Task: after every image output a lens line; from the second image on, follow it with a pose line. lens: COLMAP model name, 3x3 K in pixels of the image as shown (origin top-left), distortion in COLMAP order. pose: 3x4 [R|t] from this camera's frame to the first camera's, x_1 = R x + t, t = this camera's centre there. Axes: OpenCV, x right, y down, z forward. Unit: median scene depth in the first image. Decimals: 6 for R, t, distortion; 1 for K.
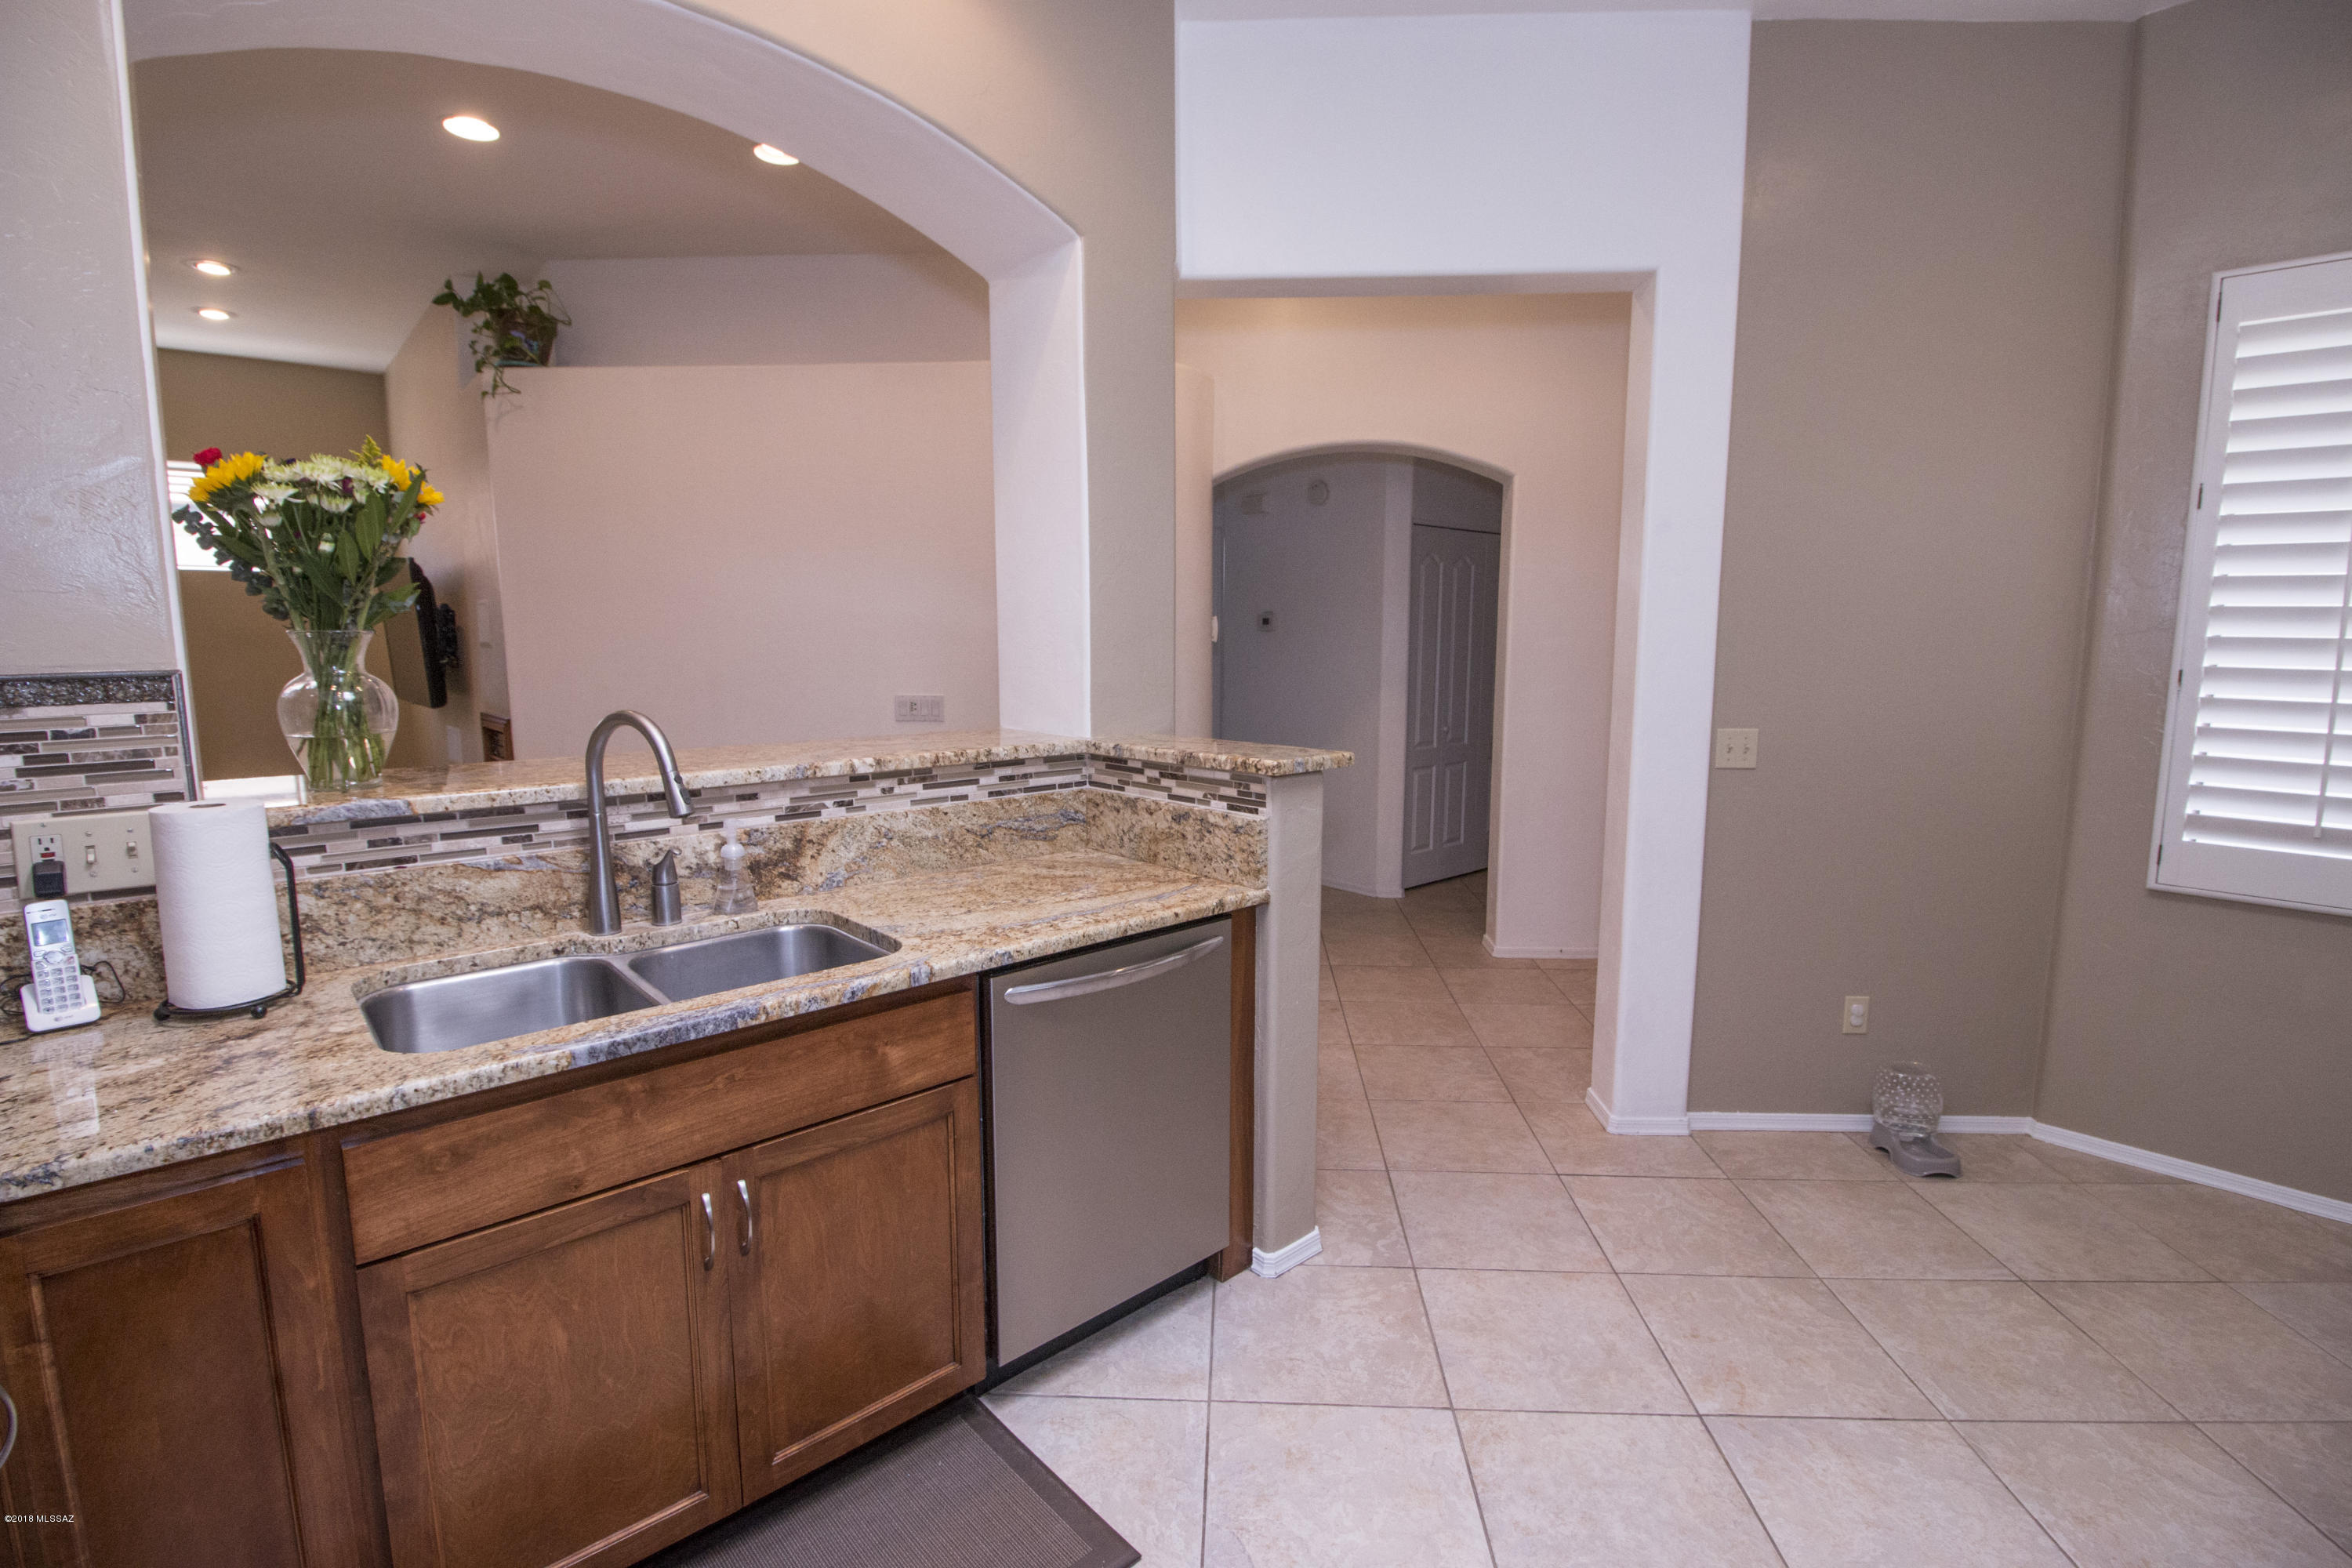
lens RADIAL K [[1063.5, 0, 1184.5], [0, 1063.5, 779.5], [0, 0, 1]] dist [-0.006433, -0.009153]
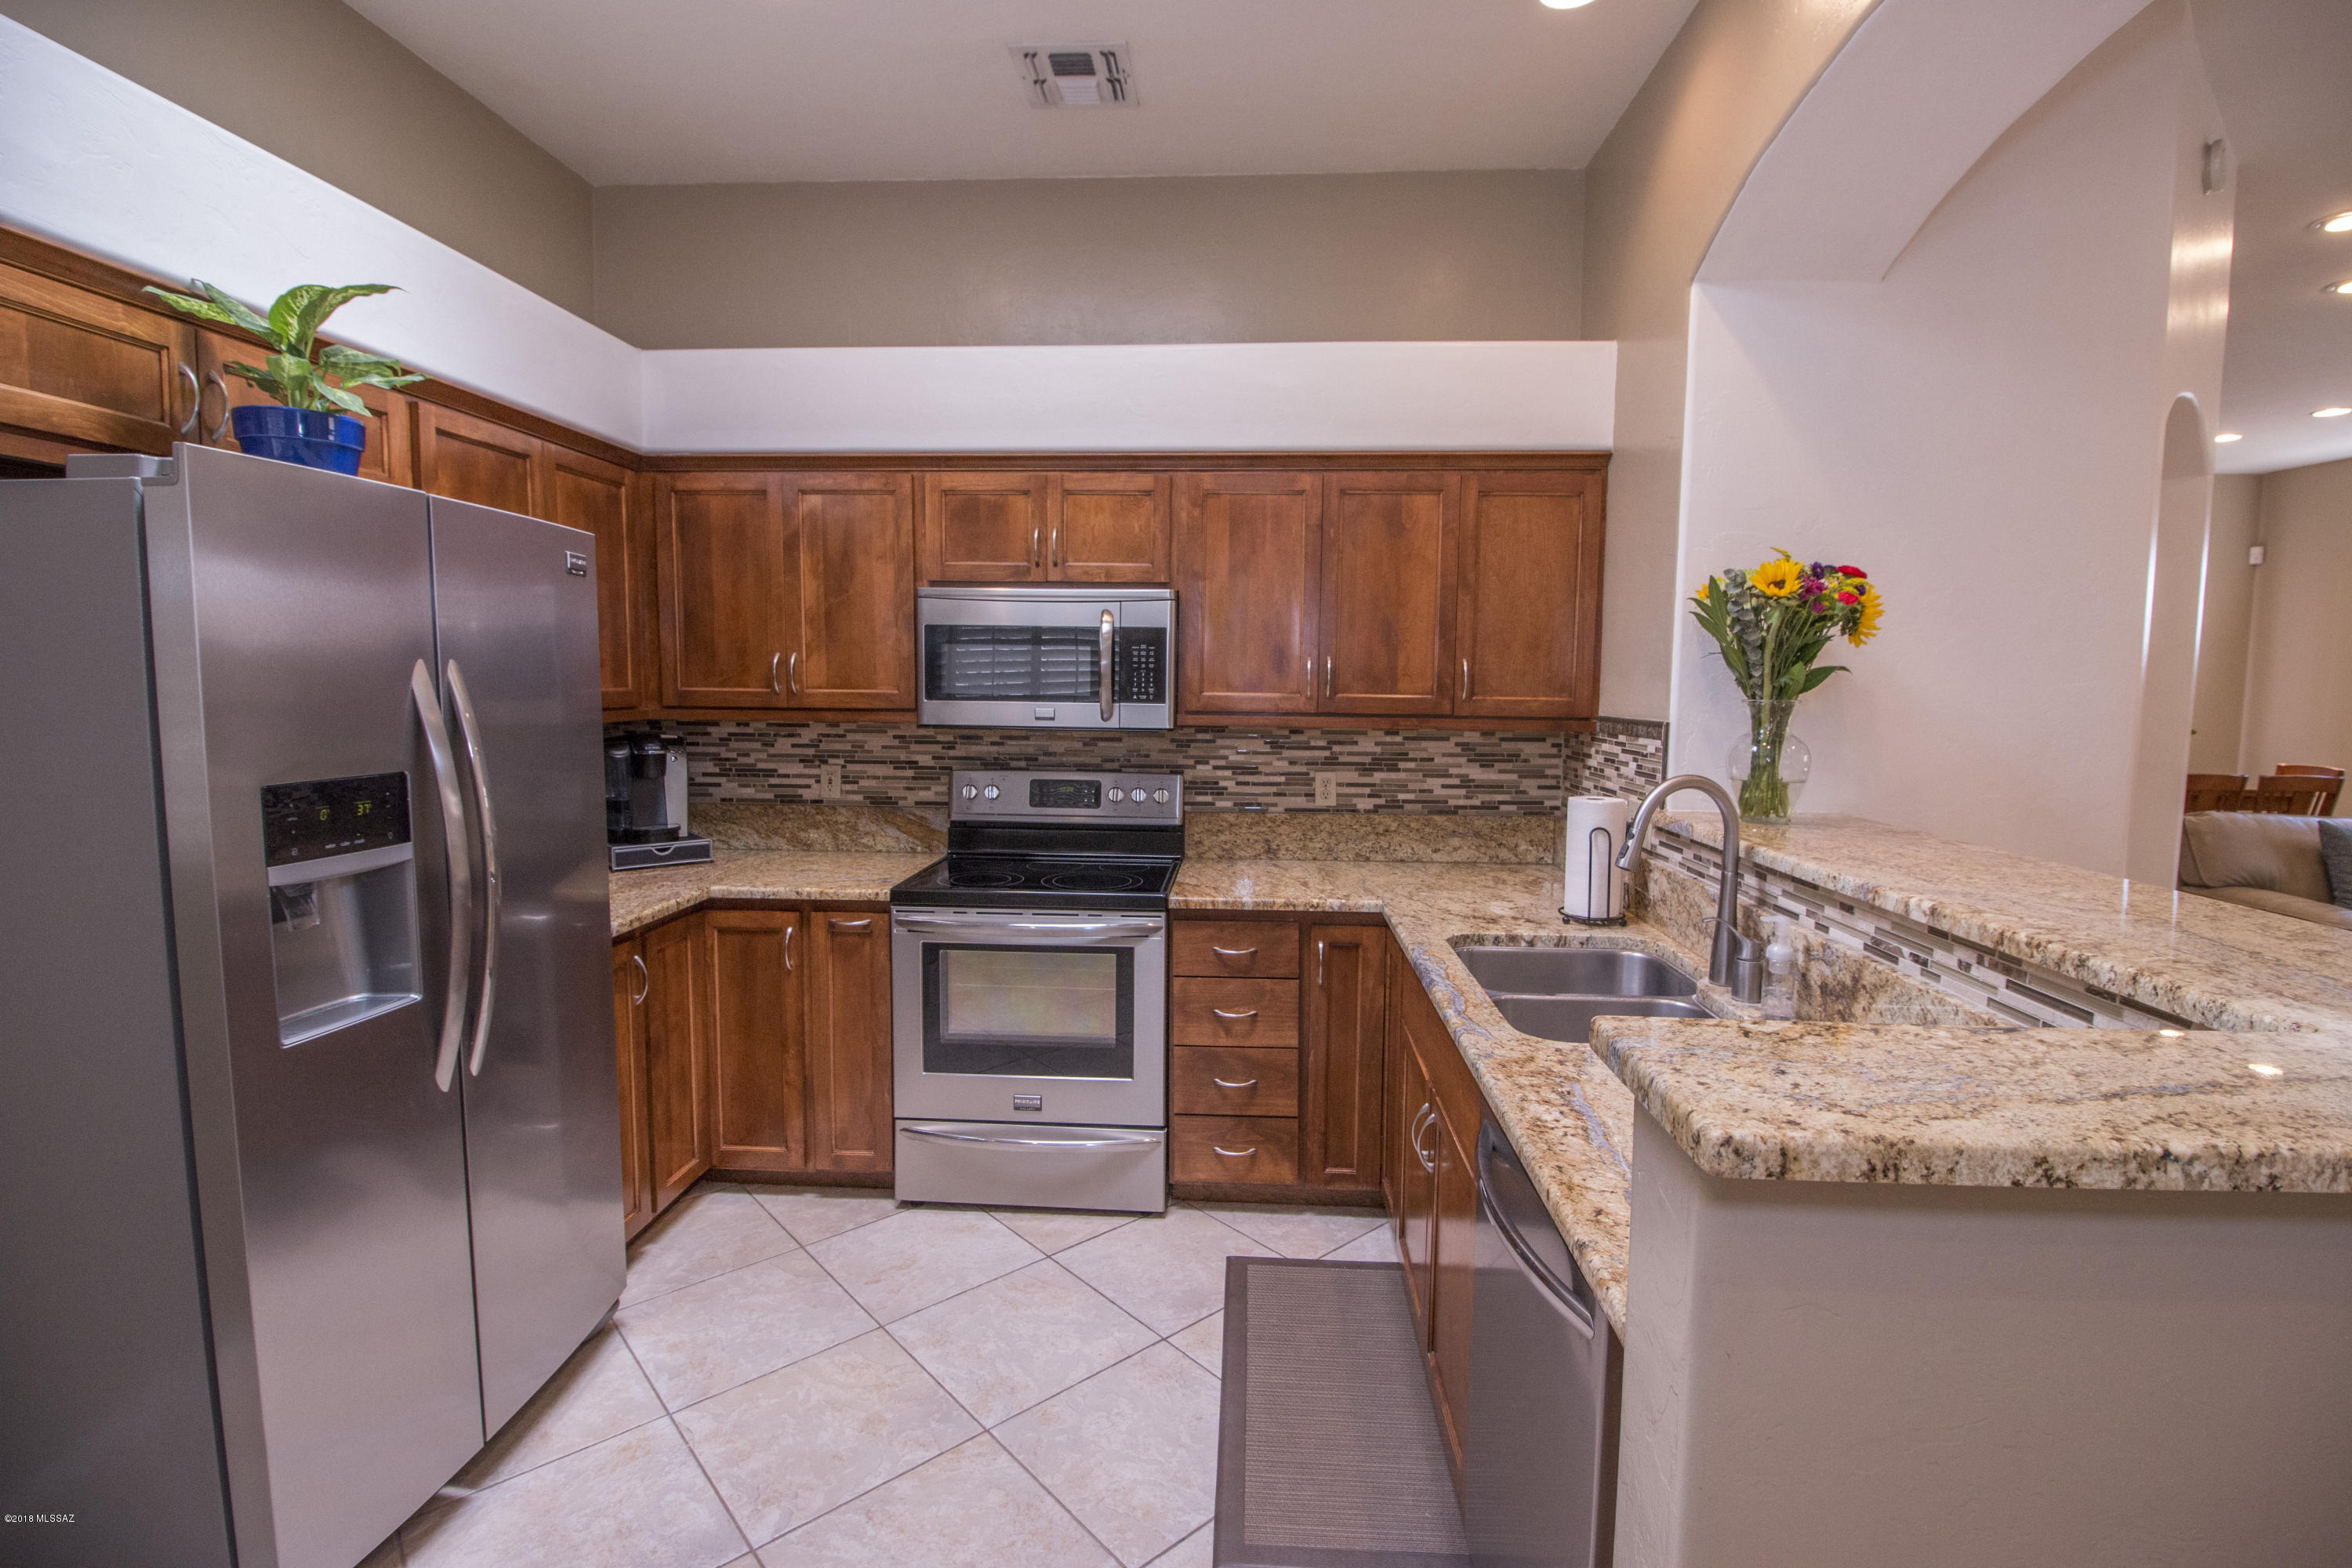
lens RADIAL K [[1063.5, 0, 1194.4], [0, 1063.5, 777.0], [0, 0, 1]] dist [-0.006433, -0.009153]
pose [[-0.704484, 0.056620, -0.707458, 0.524972], [-0.108091, 0.976624, 0.185799, -0.182785], [0.701441, 0.207362, -0.681896, 1.201843]]
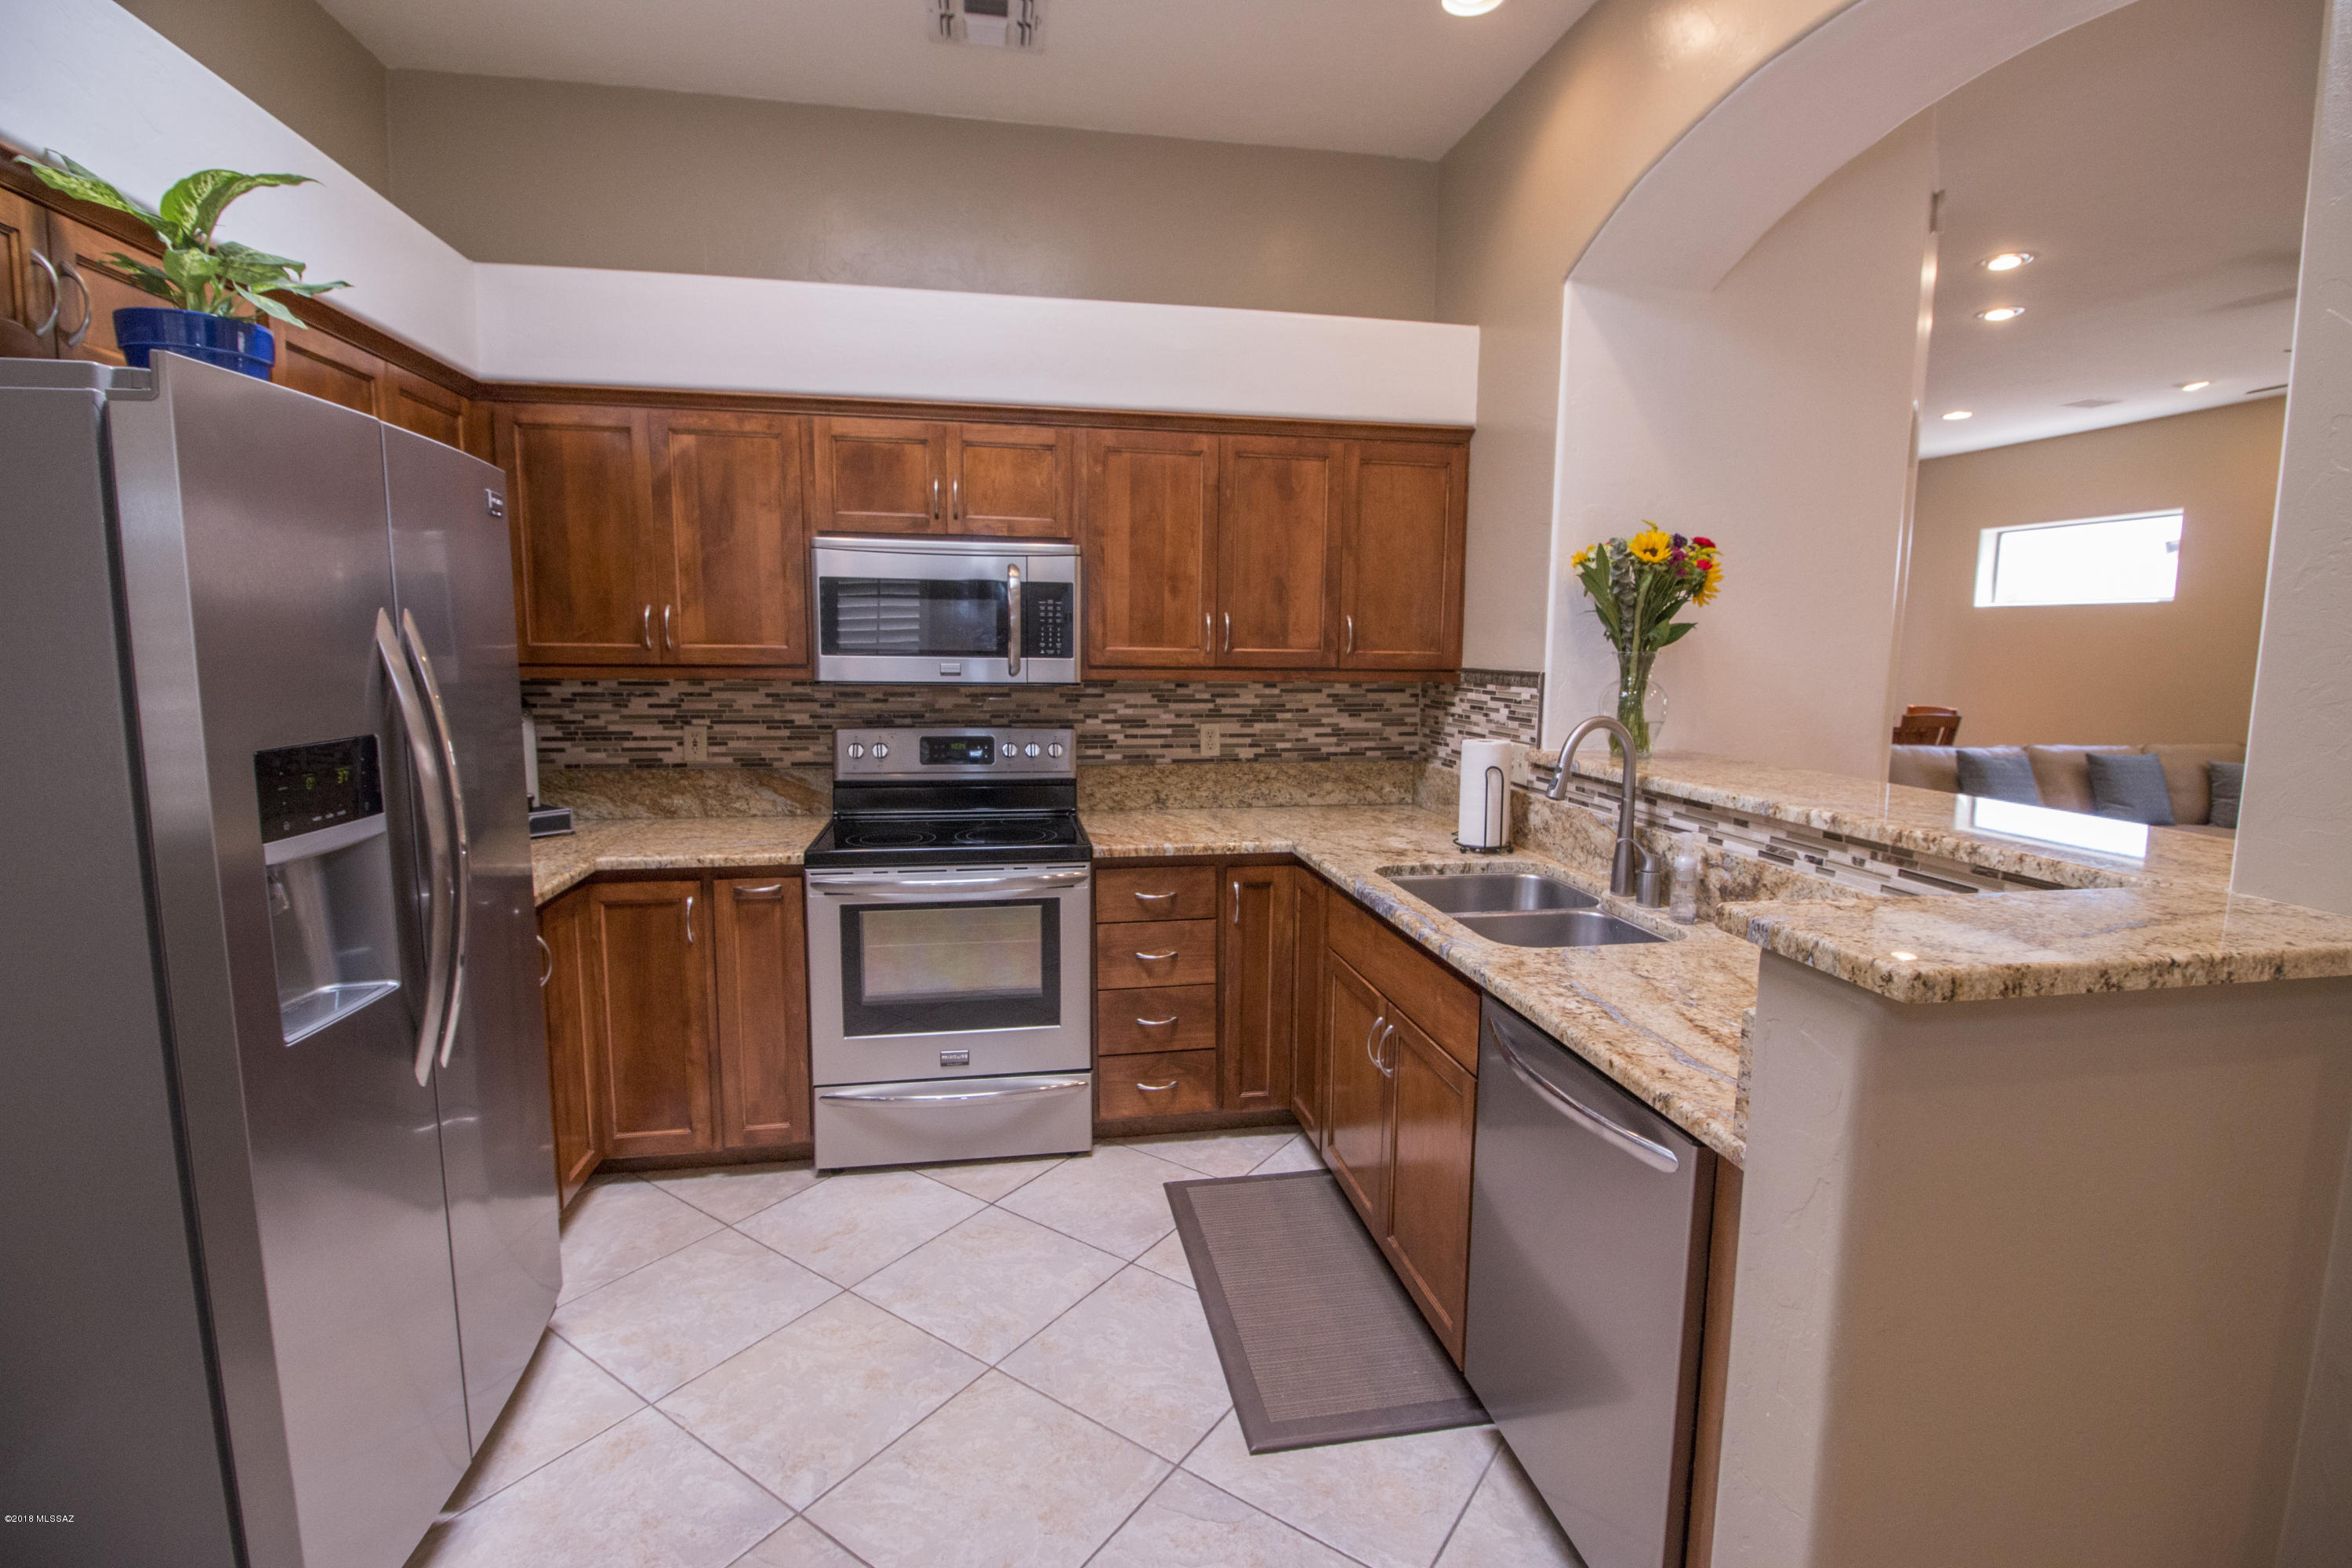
lens RADIAL K [[1063.5, 0, 1189.3], [0, 1063.5, 775.0], [0, 0, 1]] dist [-0.006433, -0.009153]
pose [[-0.518952, 0.101105, -0.848803, 0.703088], [-0.128080, 0.972574, 0.194155, -0.155948], [0.845153, 0.209472, -0.491770, 1.058345]]
